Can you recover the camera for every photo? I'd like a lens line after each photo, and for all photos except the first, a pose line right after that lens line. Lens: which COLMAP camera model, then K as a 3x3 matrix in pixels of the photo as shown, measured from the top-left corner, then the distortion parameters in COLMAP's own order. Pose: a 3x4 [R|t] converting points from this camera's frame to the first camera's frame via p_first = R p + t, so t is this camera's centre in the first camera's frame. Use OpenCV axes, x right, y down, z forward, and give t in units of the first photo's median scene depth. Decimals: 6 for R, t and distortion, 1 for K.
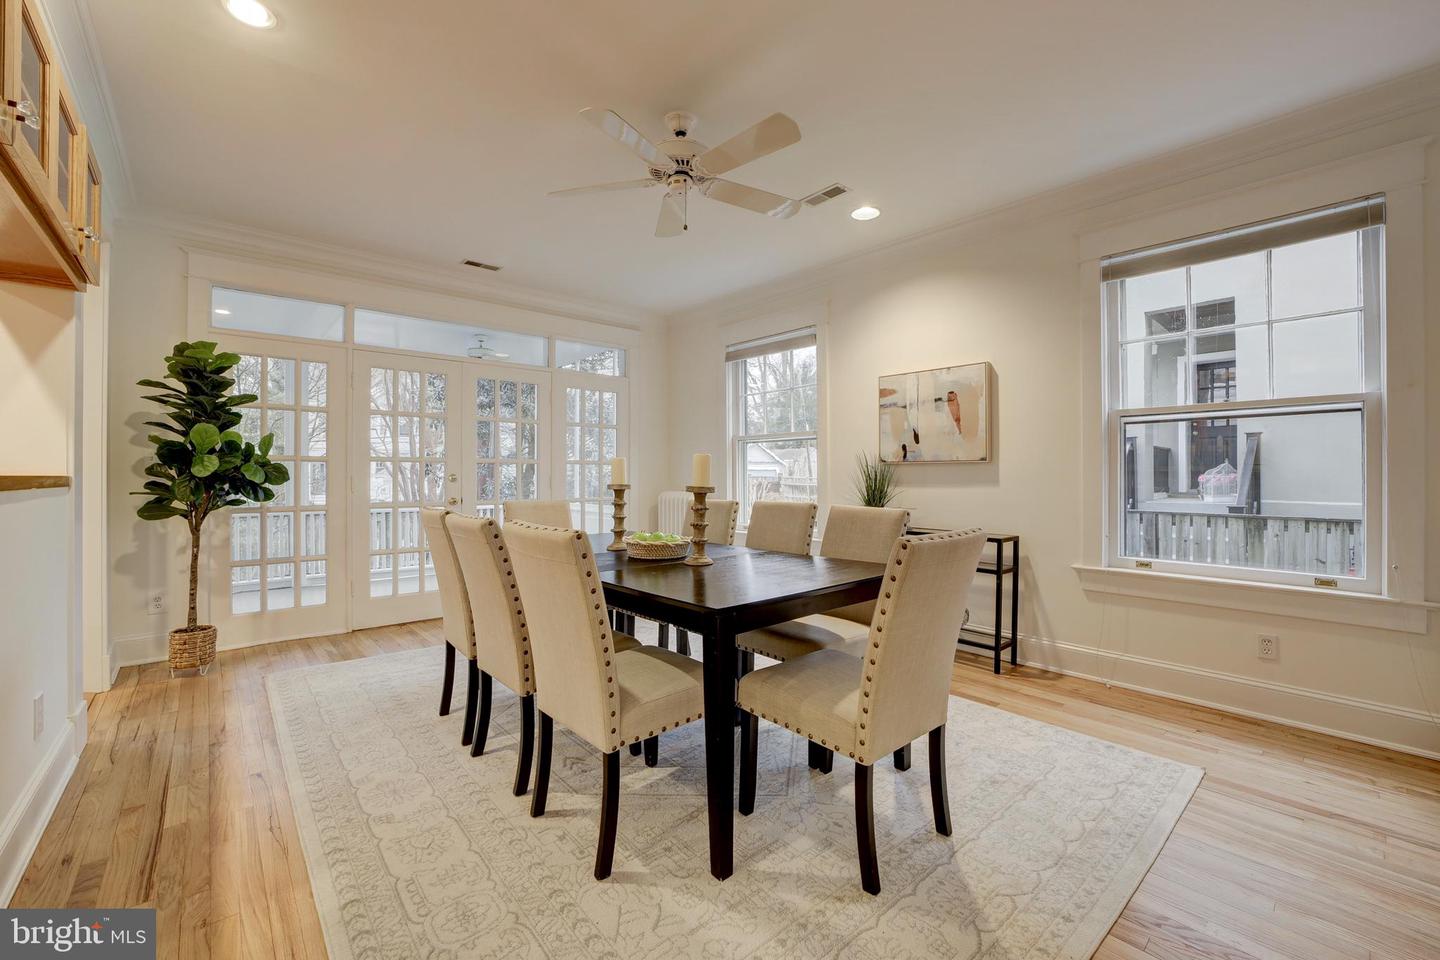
lens RADIAL K [[601.3, 0, 725.3], [0, 601.3, 473.9], [0, 0, 1]] dist [-0.031771, 0.000189]
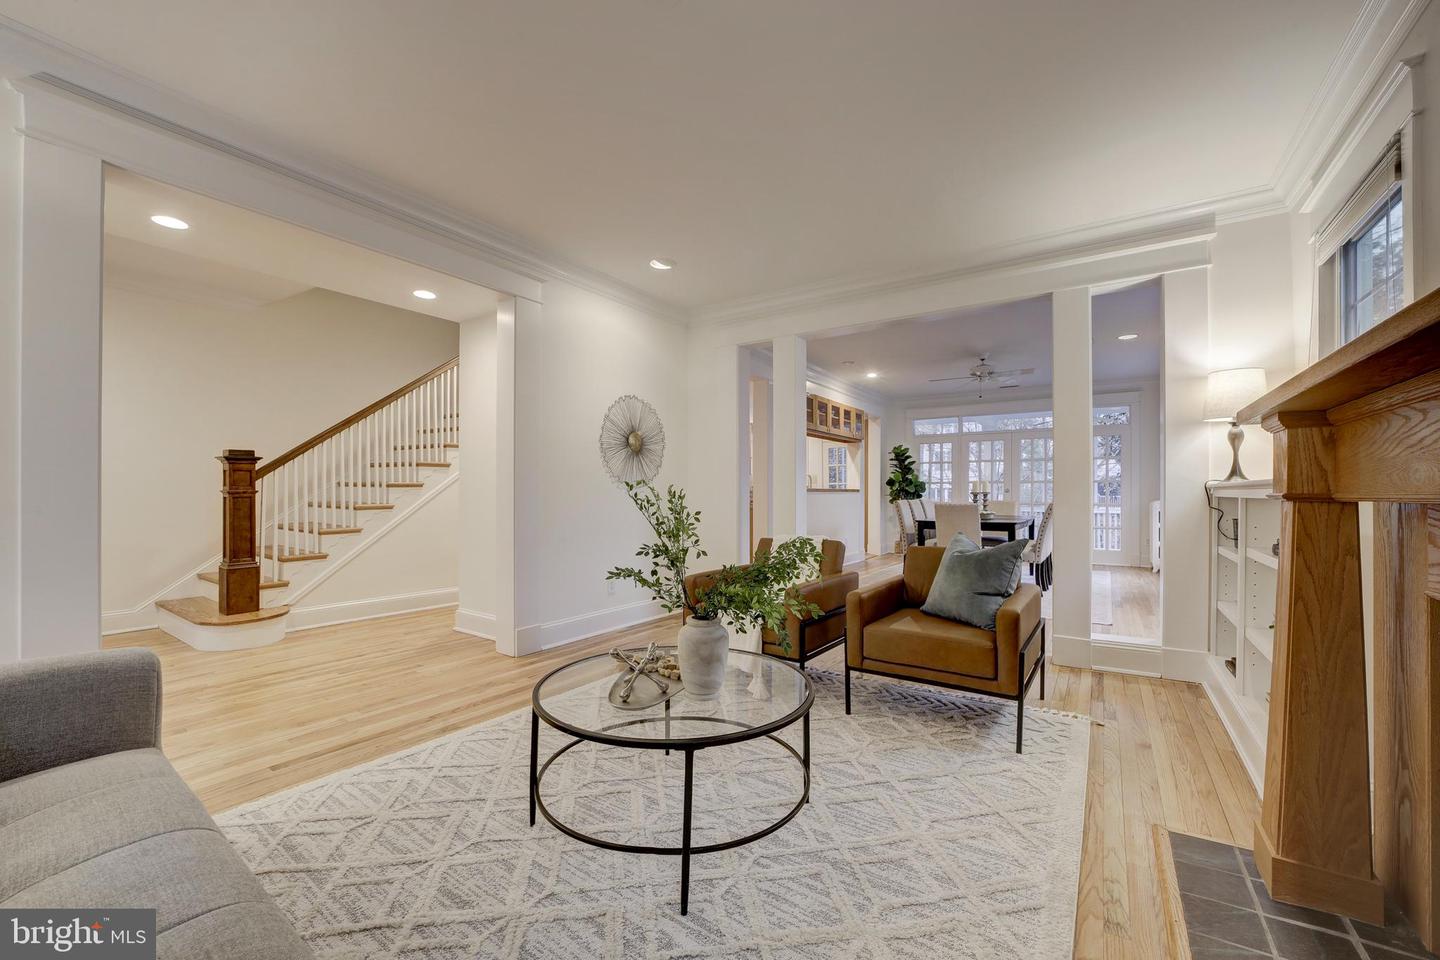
lens RADIAL K [[571.4, 0, 723.7], [0, 571.4, 486.3], [0, 0, 1]] dist [-0.023155, 0.003109]
pose [[0.268252, -0.008400, -0.963312, 1.459483], [-0.003481, 0.999947, -0.009689, 0.015777], [0.963343, 0.005953, 0.268208, -0.546691]]
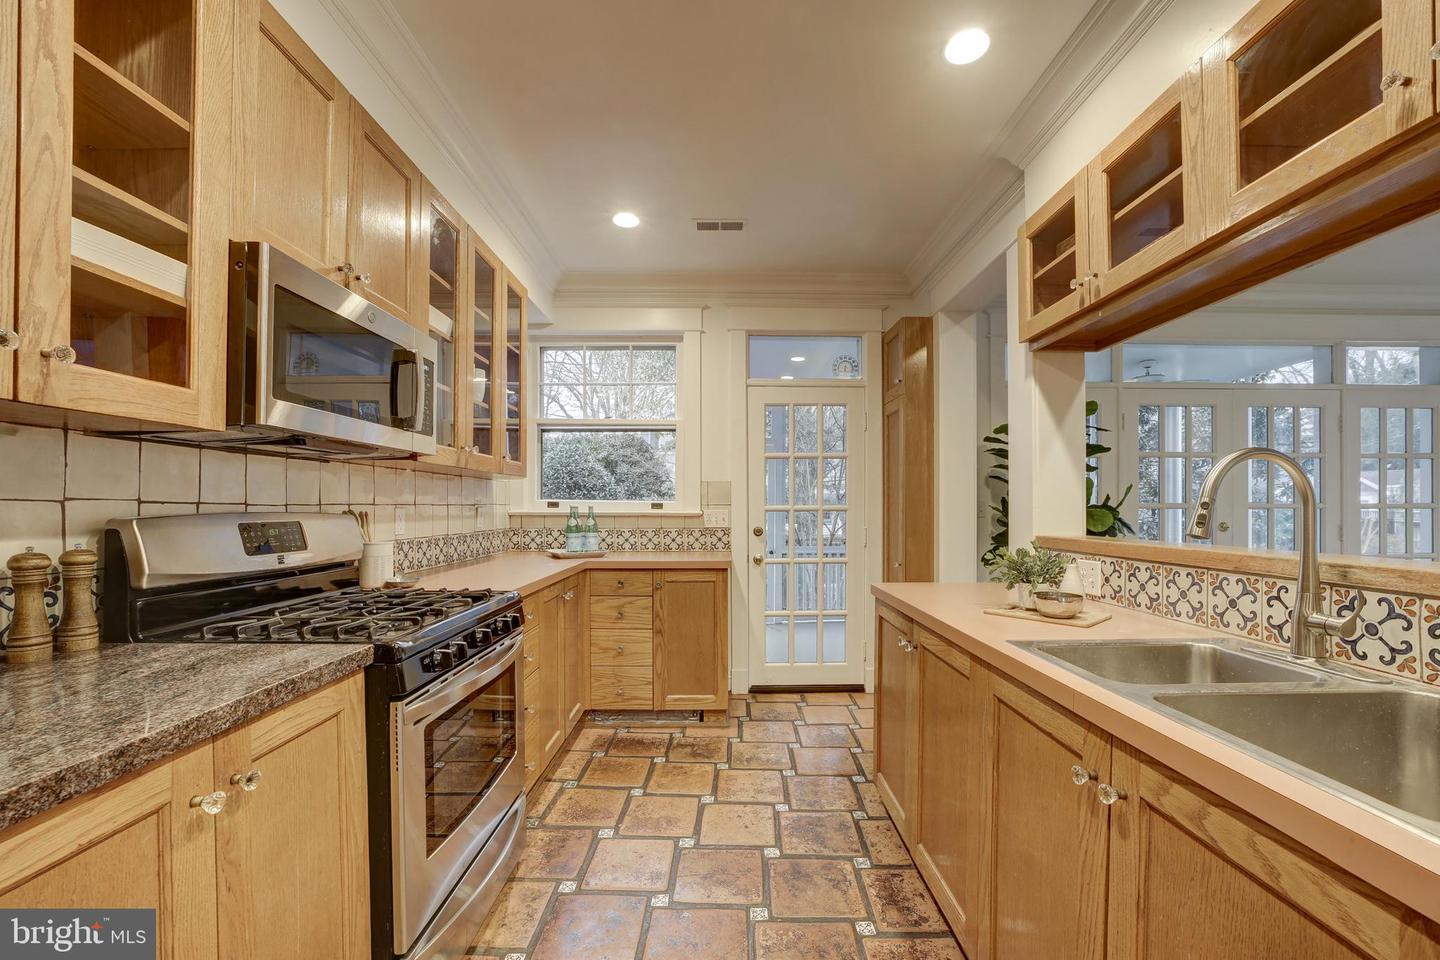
lens RADIAL K [[571.4, 0, 721.3], [0, 571.4, 506.0], [0, 0, 1]] dist [-0.023155, 0.003109]
pose [[0.744003, -0.001417, -0.668175, -0.605210], [0.002036, 0.999998, 0.000146, -0.032065], [0.668173, -0.001469, 0.744004, -0.104906]]
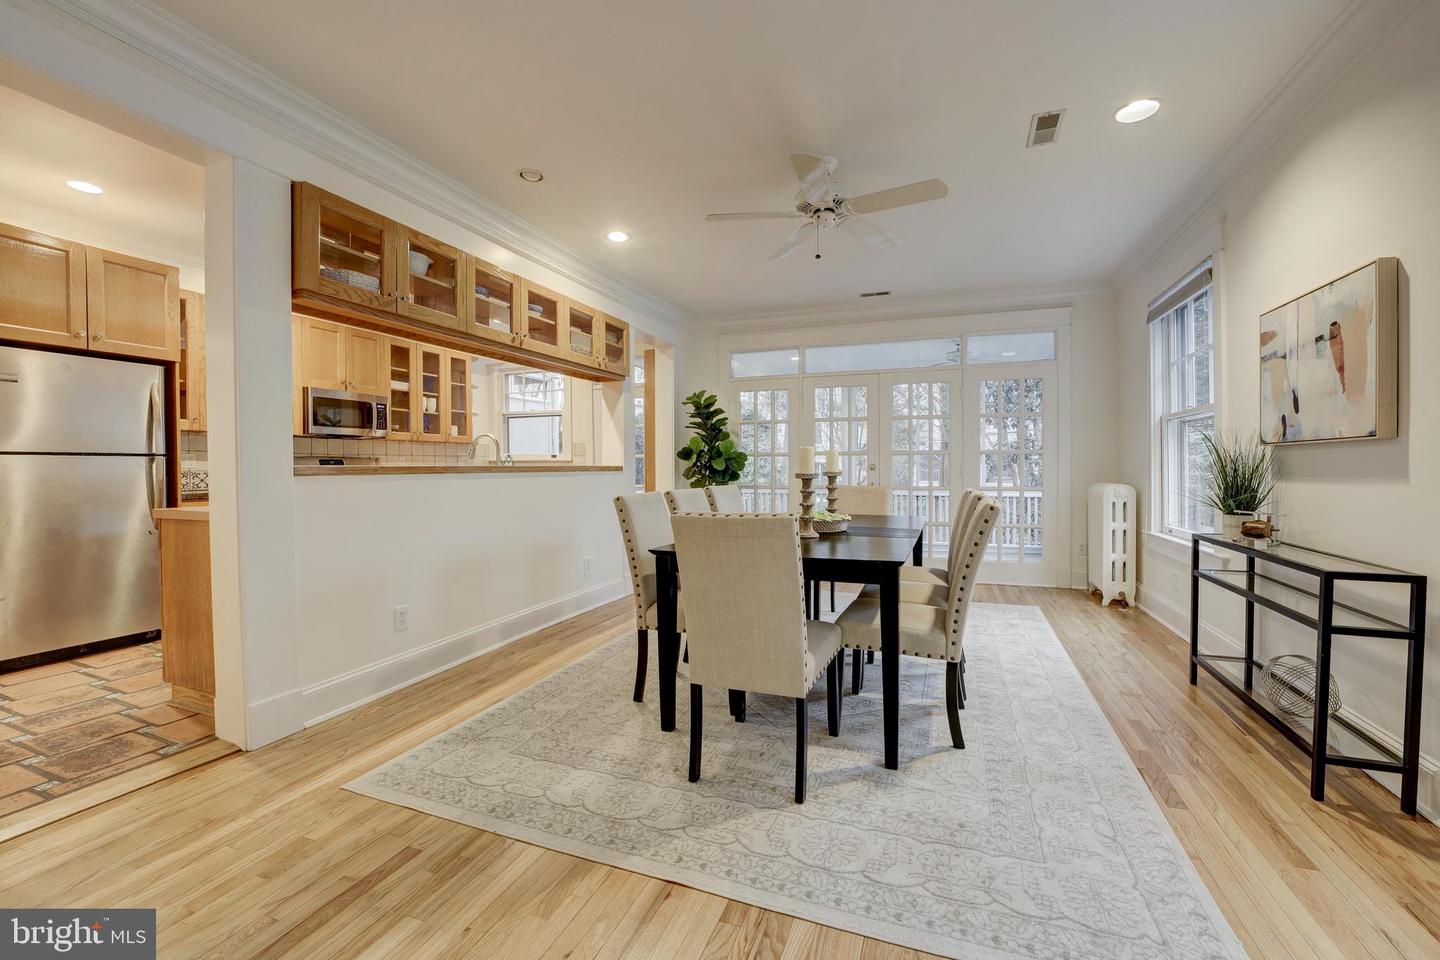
lens RADIAL K [[571.4, 0, 723.5], [0, 571.4, 478.9], [0, 0, 1]] dist [-0.023155, 0.003109]
pose [[0.465434, 0.018966, -0.884879, 0.612967], [0.006427, 0.999672, 0.024806, 0.000627], [0.885059, -0.017233, 0.465160, 0.209252]]
